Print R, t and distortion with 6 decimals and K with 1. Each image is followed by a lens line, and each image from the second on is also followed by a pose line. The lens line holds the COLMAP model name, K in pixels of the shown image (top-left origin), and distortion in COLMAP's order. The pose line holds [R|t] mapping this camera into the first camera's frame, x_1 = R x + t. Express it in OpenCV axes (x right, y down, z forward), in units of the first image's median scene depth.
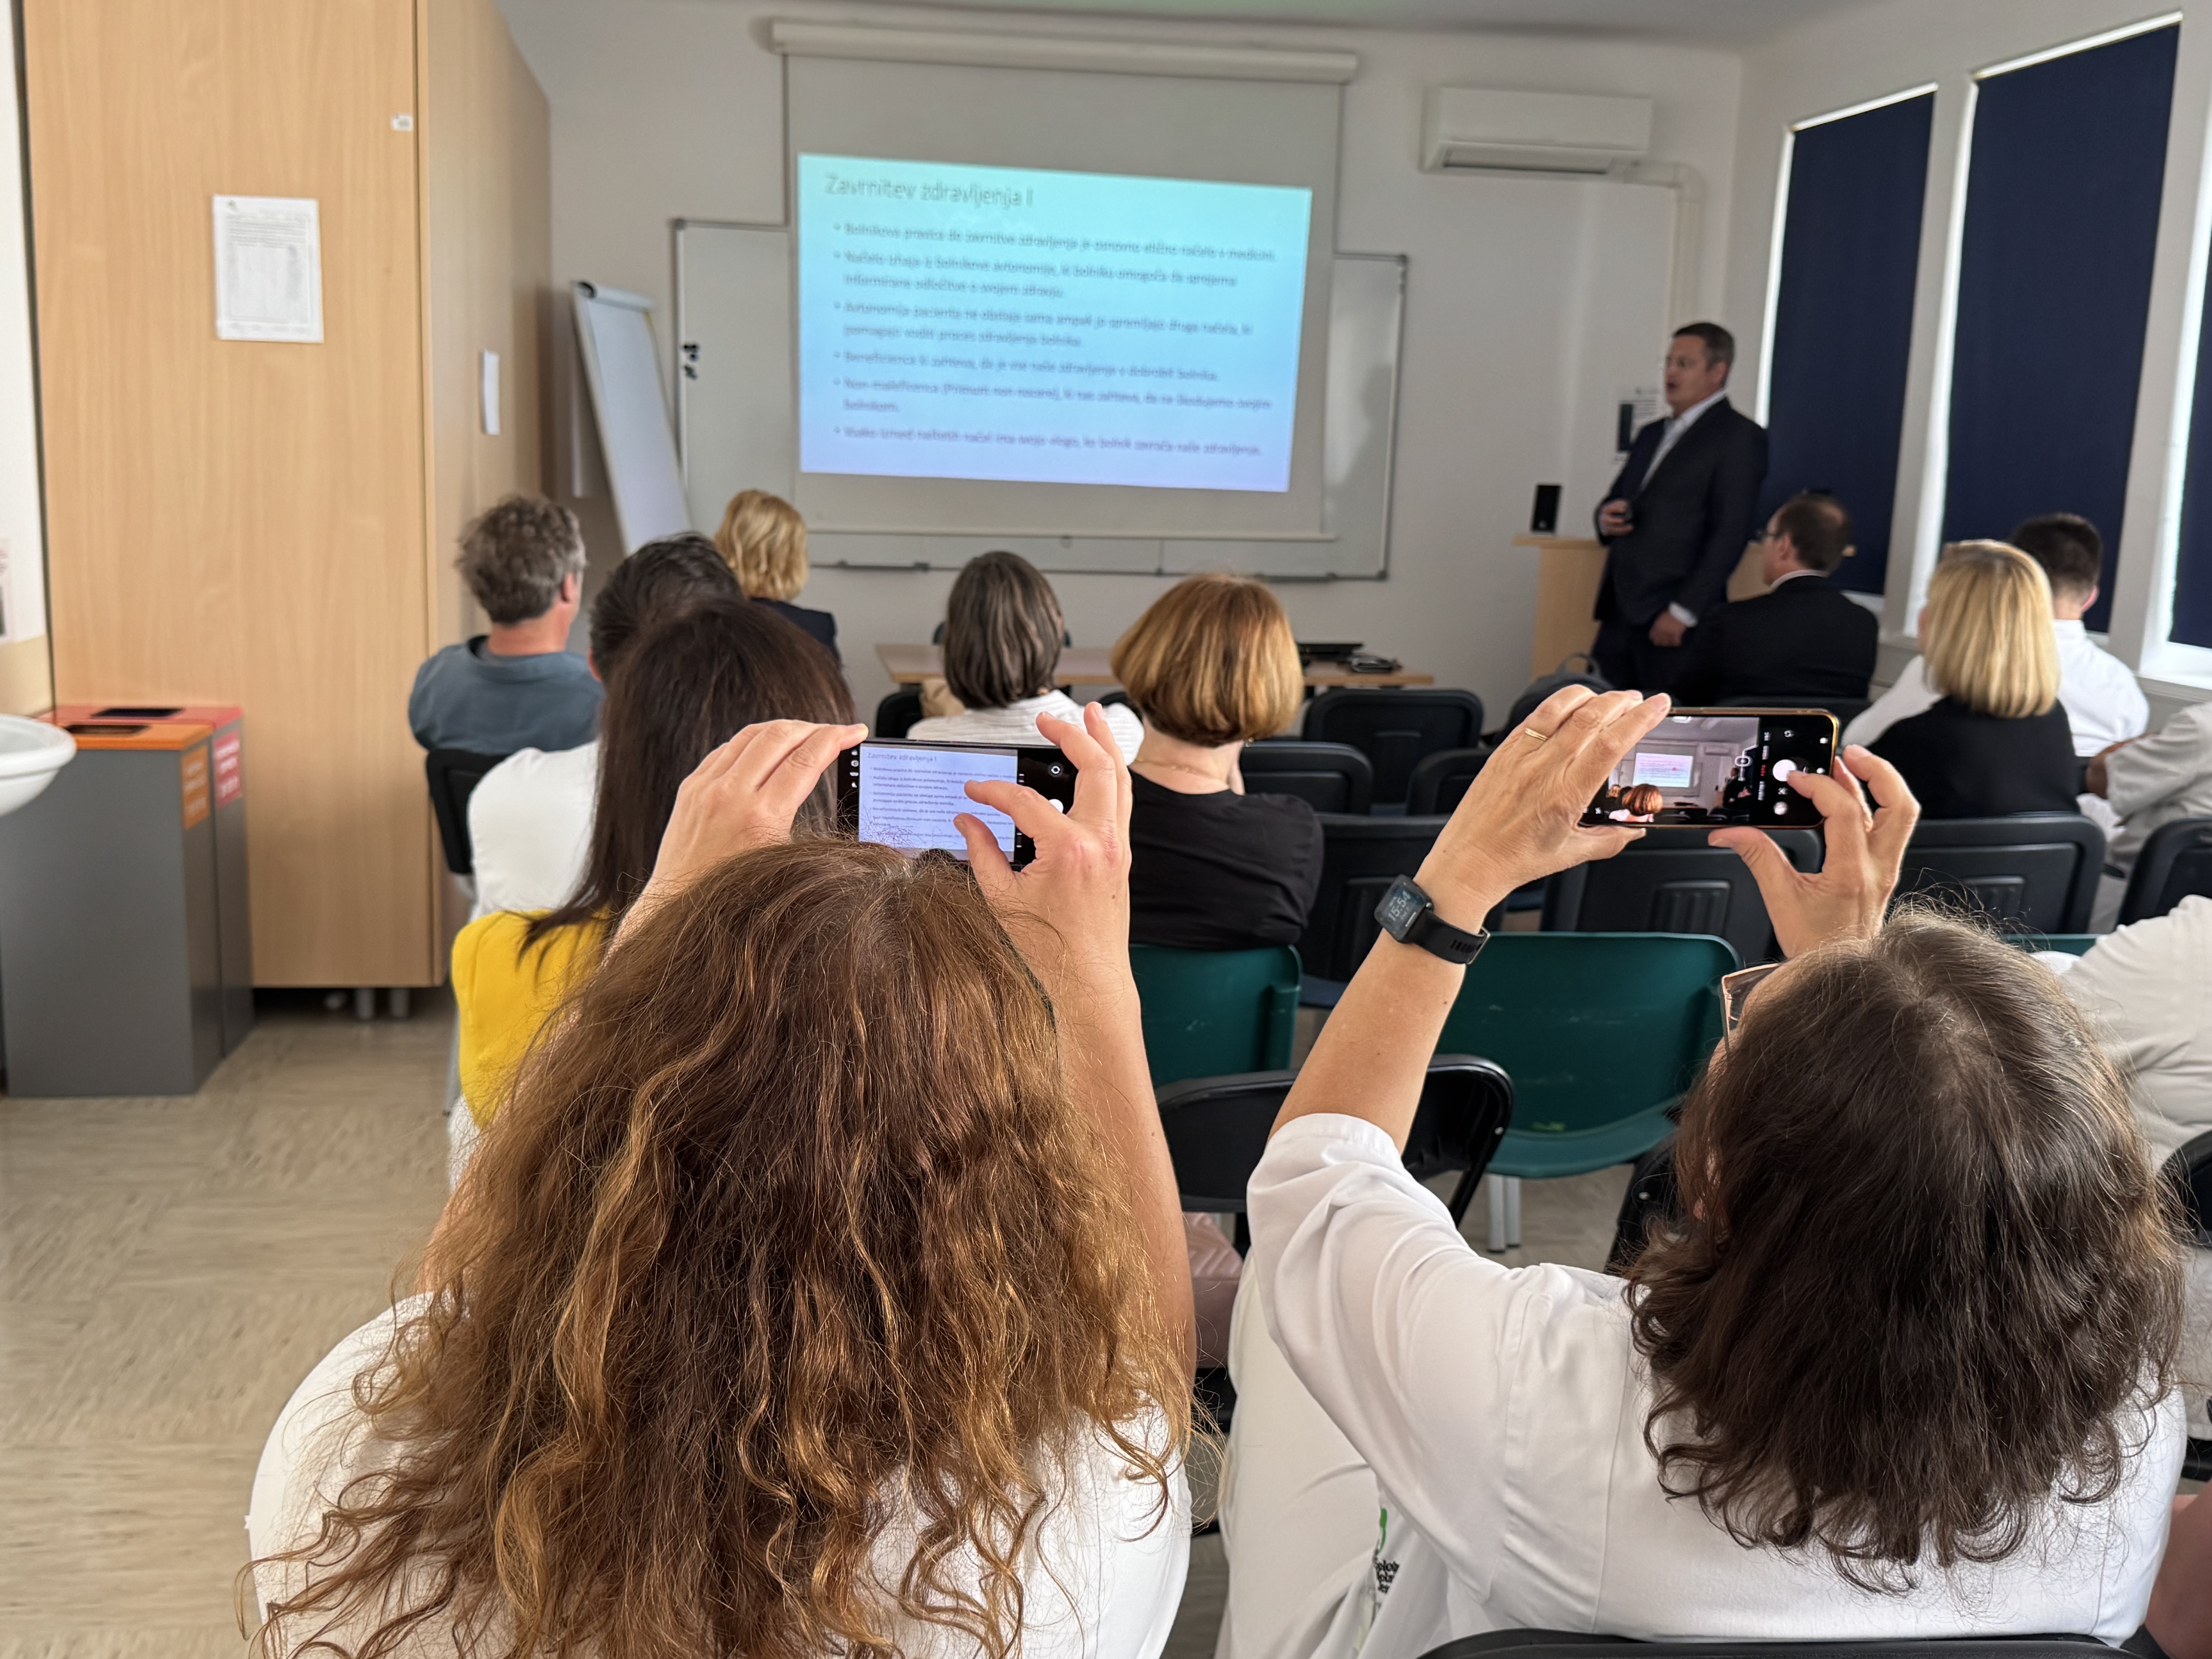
lens RADIAL K [[2143.9, 0, 1106.0], [0, 2143.9, 829.5], [0, 0, 1]] dist [0.163720, -0.241433]
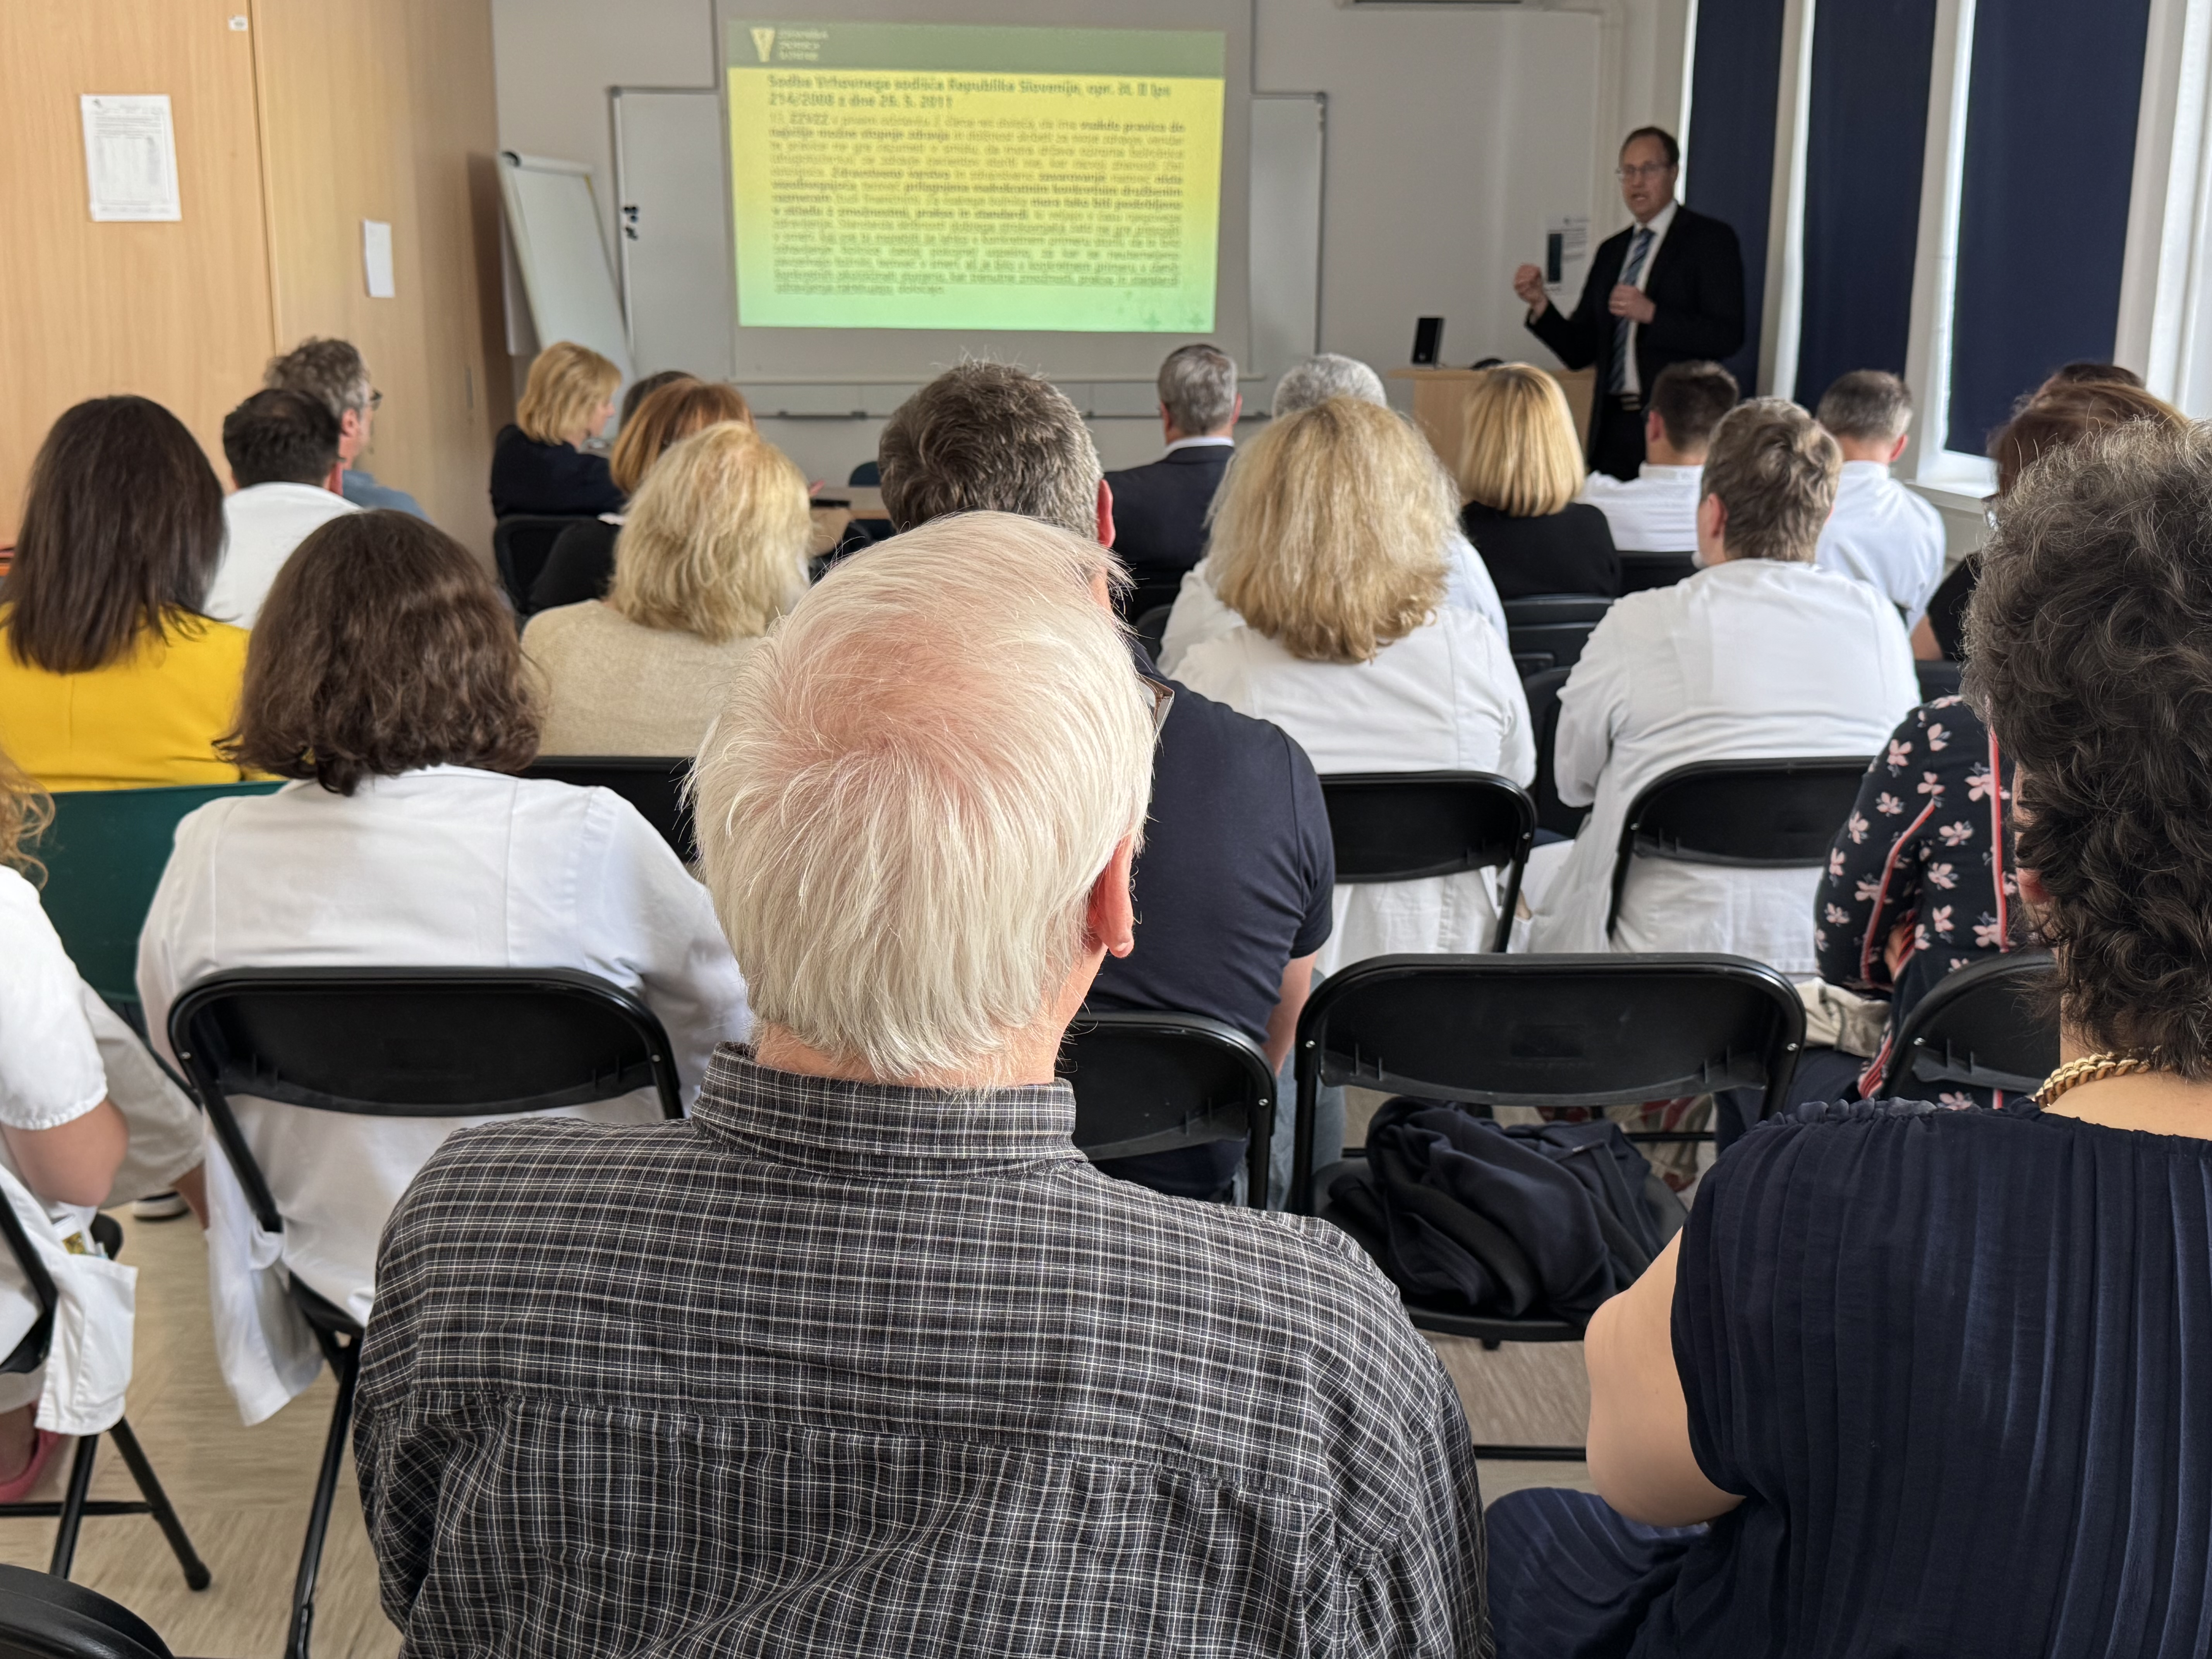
lens RADIAL K [[2326.8, 0, 1106.0], [0, 2326.8, 829.5], [0, 0, 1]] dist [0.142556, -0.185650]
pose [[0.993184, -0.004115, -0.116482, 0.221567], [0.009800, 0.998786, 0.048275, 0.033213], [0.116142, -0.049087, 0.992019, -0.160323]]
